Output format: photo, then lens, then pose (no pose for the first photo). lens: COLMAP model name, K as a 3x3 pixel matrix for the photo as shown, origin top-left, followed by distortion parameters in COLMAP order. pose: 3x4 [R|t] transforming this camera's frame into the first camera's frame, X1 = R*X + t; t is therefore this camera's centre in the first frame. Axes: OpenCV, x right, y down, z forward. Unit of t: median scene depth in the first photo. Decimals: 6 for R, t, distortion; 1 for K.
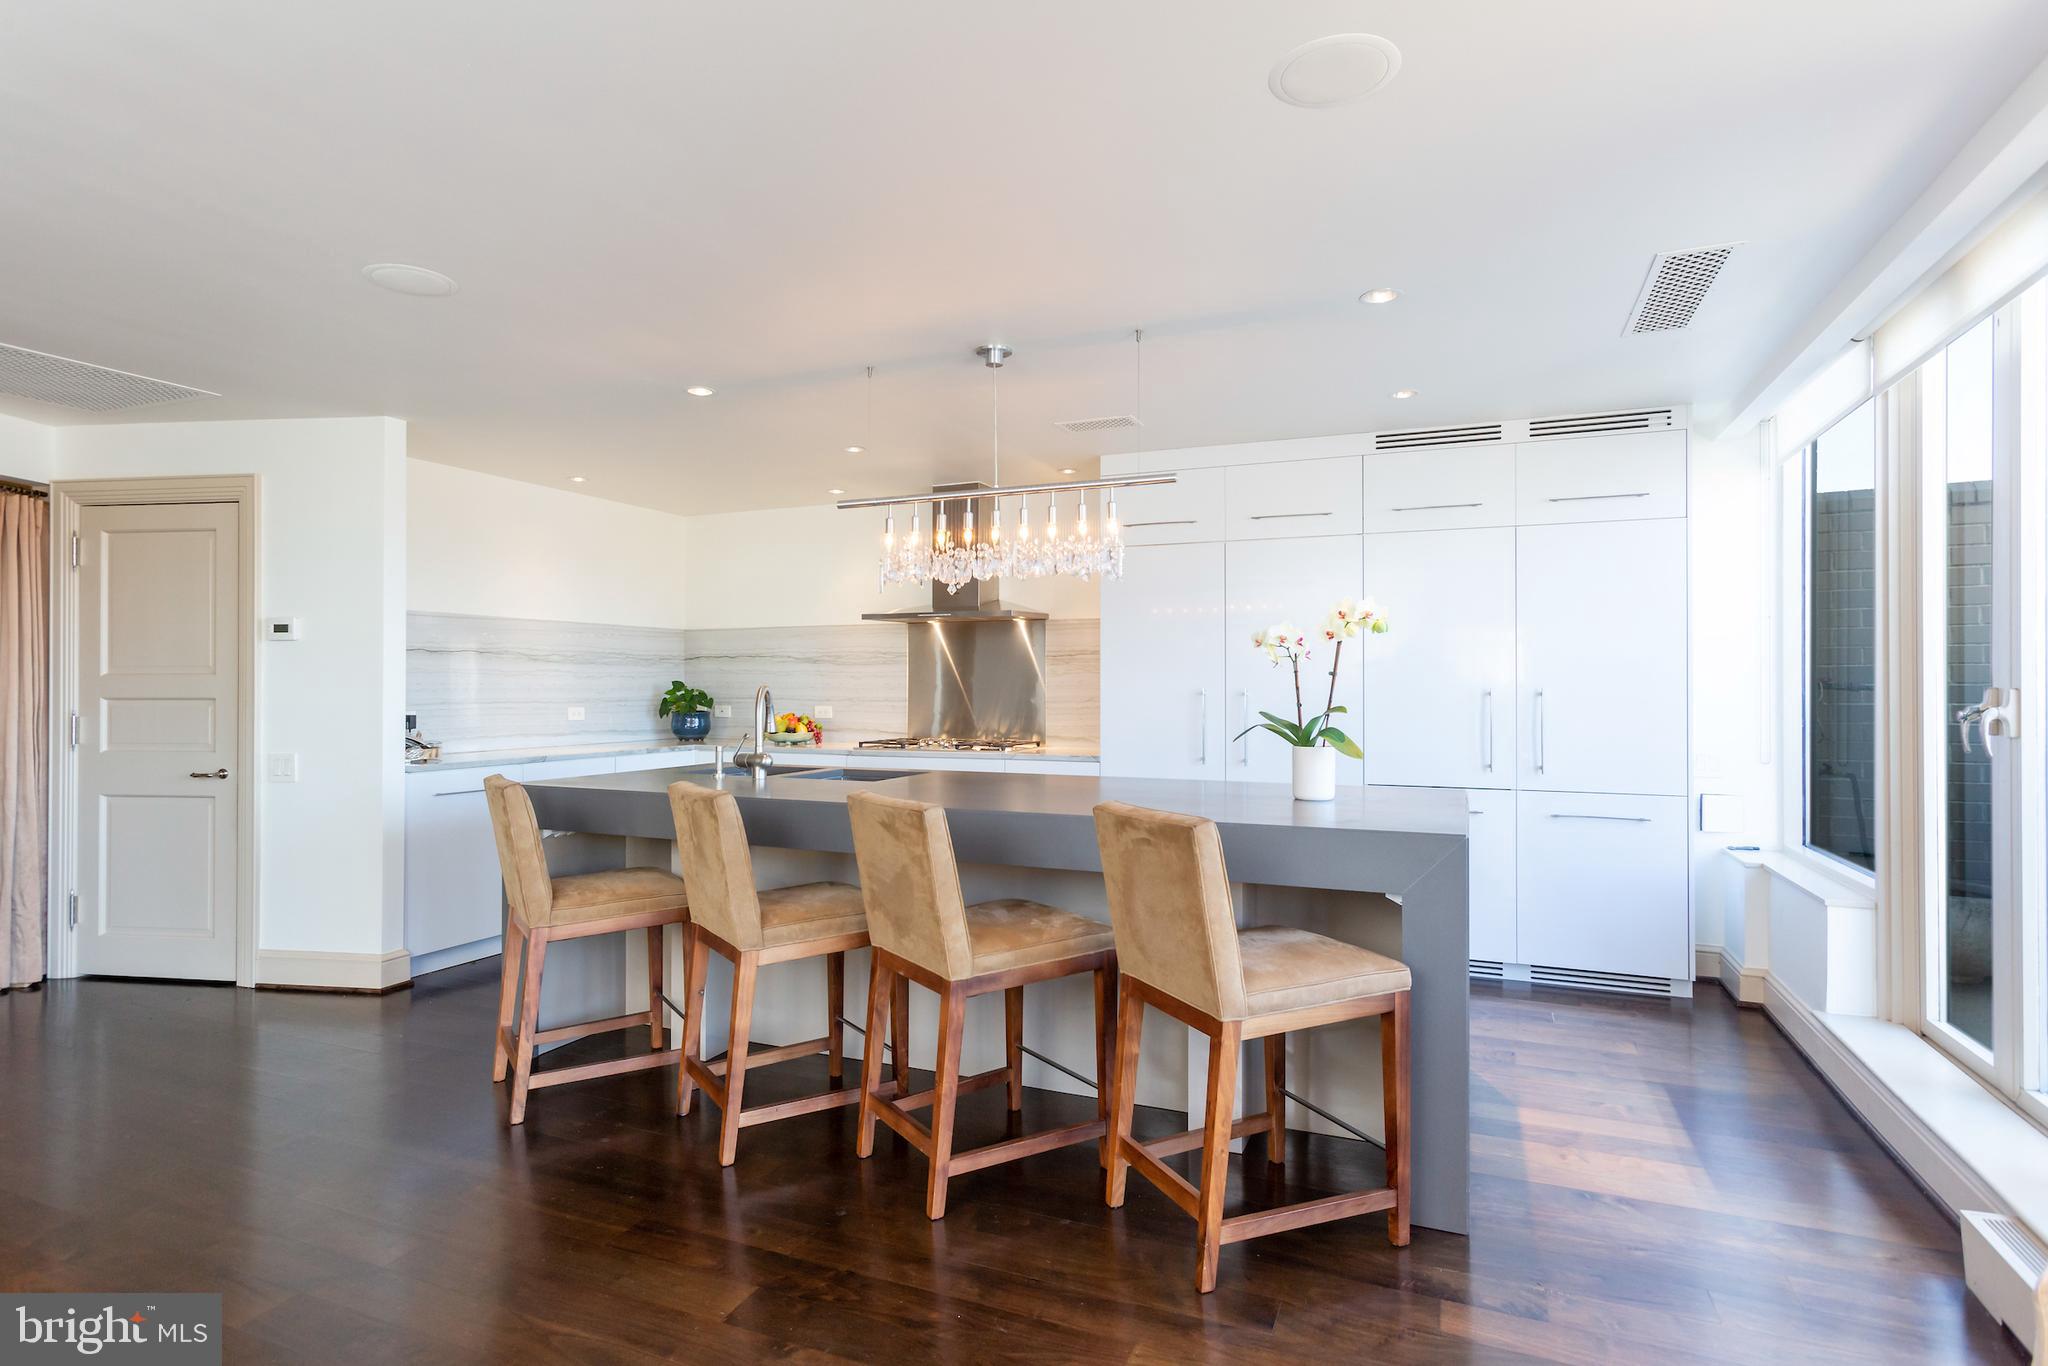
lens RADIAL K [[1109.2, 0, 1018.6], [0, 1109.2, 684.9], [0, 0, 1]] dist [-0.002589, -0.000130]
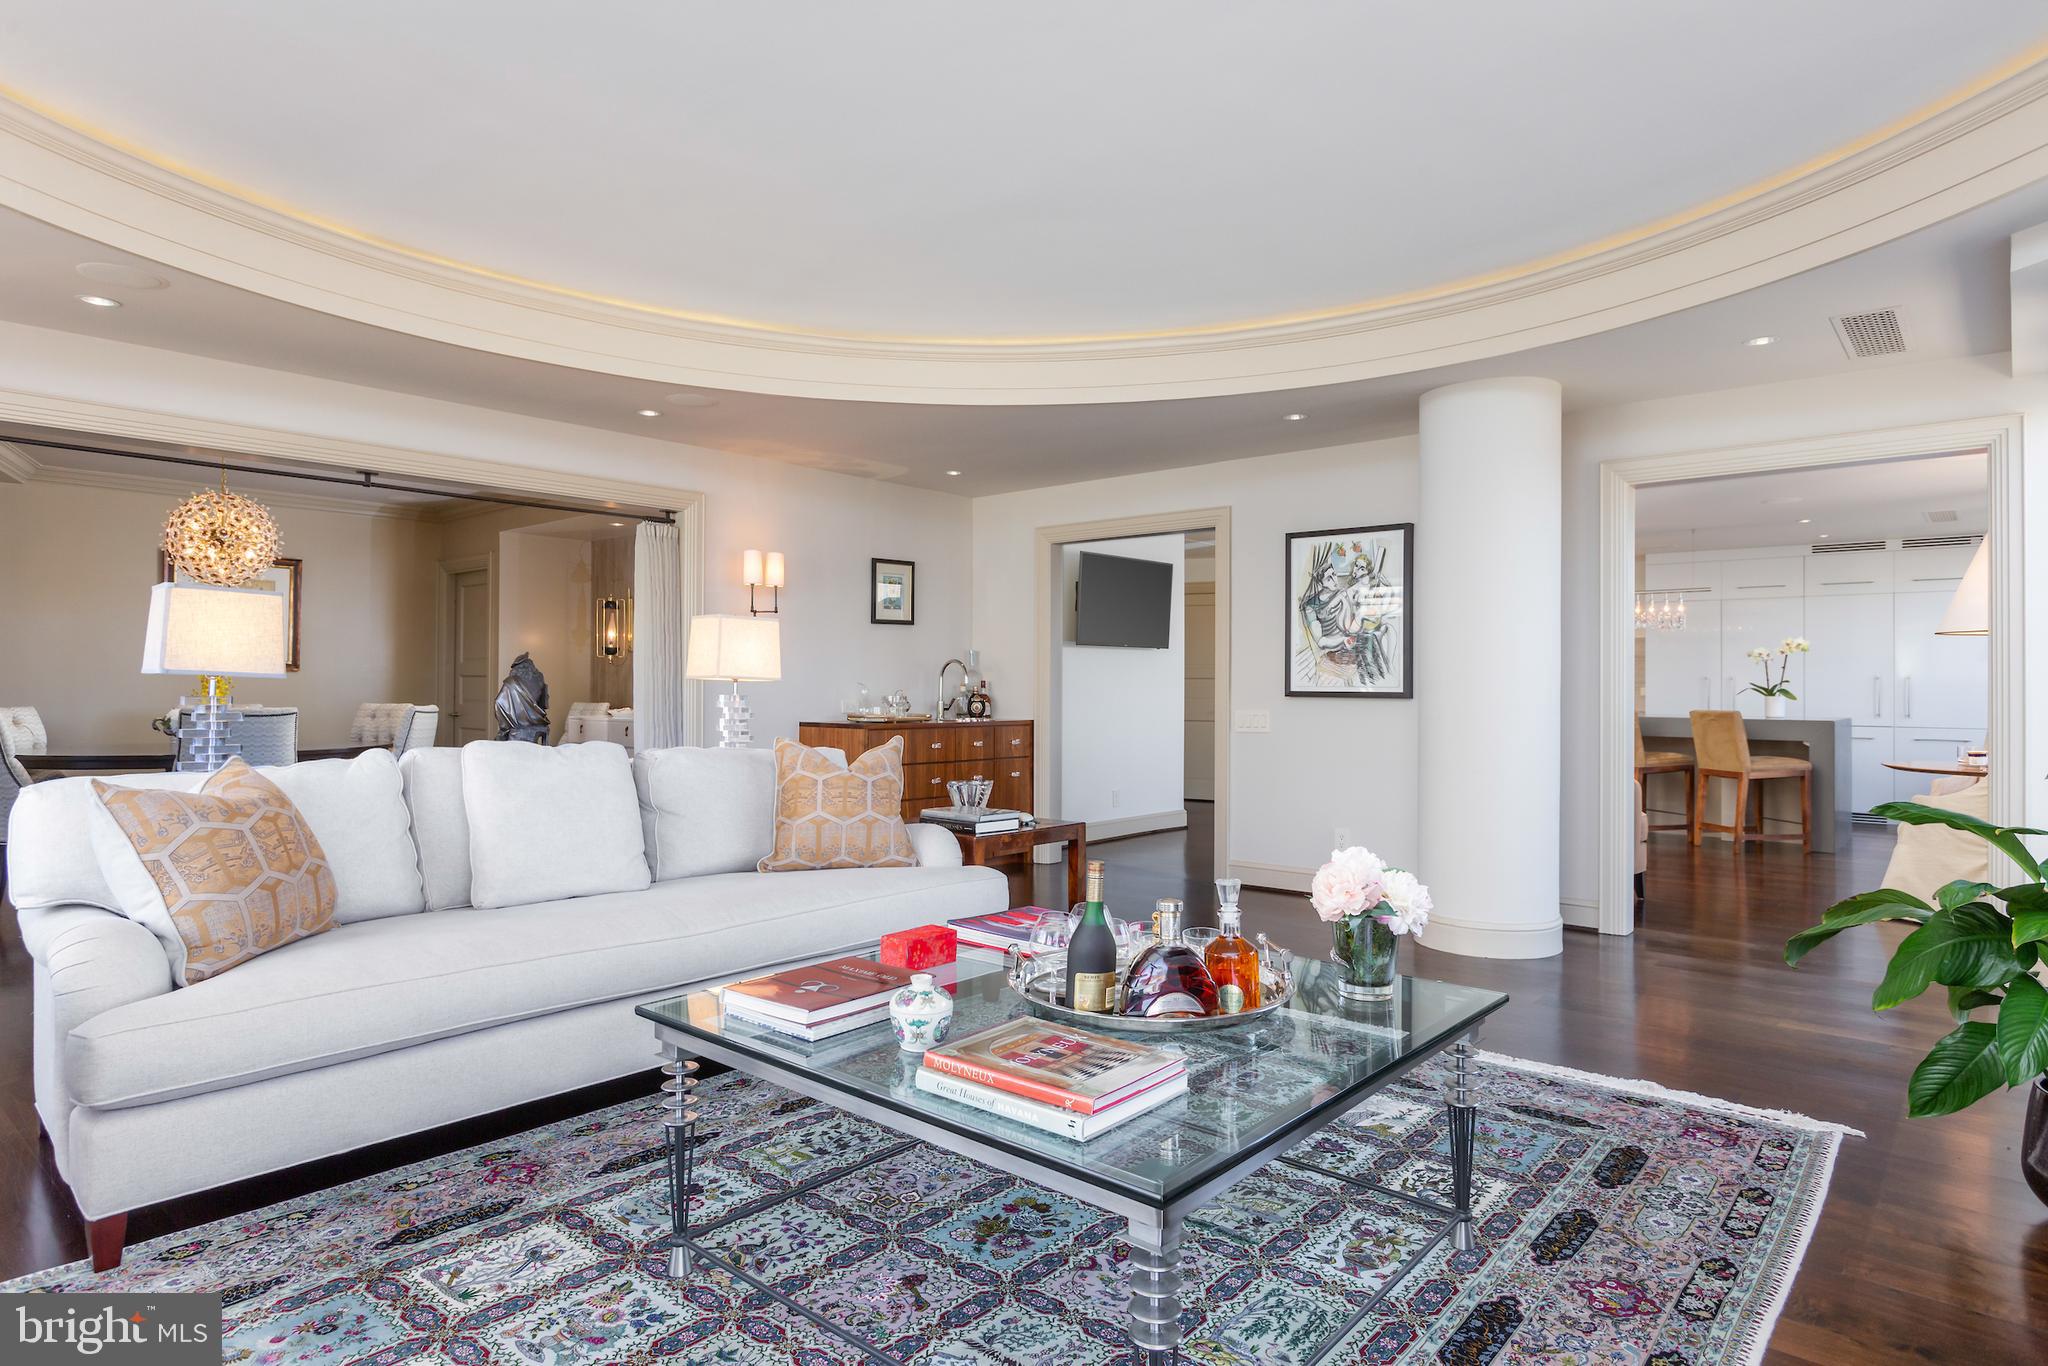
lens RADIAL K [[1139.3, 0, 1025.0], [0, 1139.3, 680.0], [0, 0, 1]] dist [0.002426, 0.000602]
pose [[0.948469, 0.002220, -0.316862, -0.531133], [-0.002269, 0.999997, 0.000216, 0.021731], [0.316861, 0.000514, 0.948472, -2.006887]]
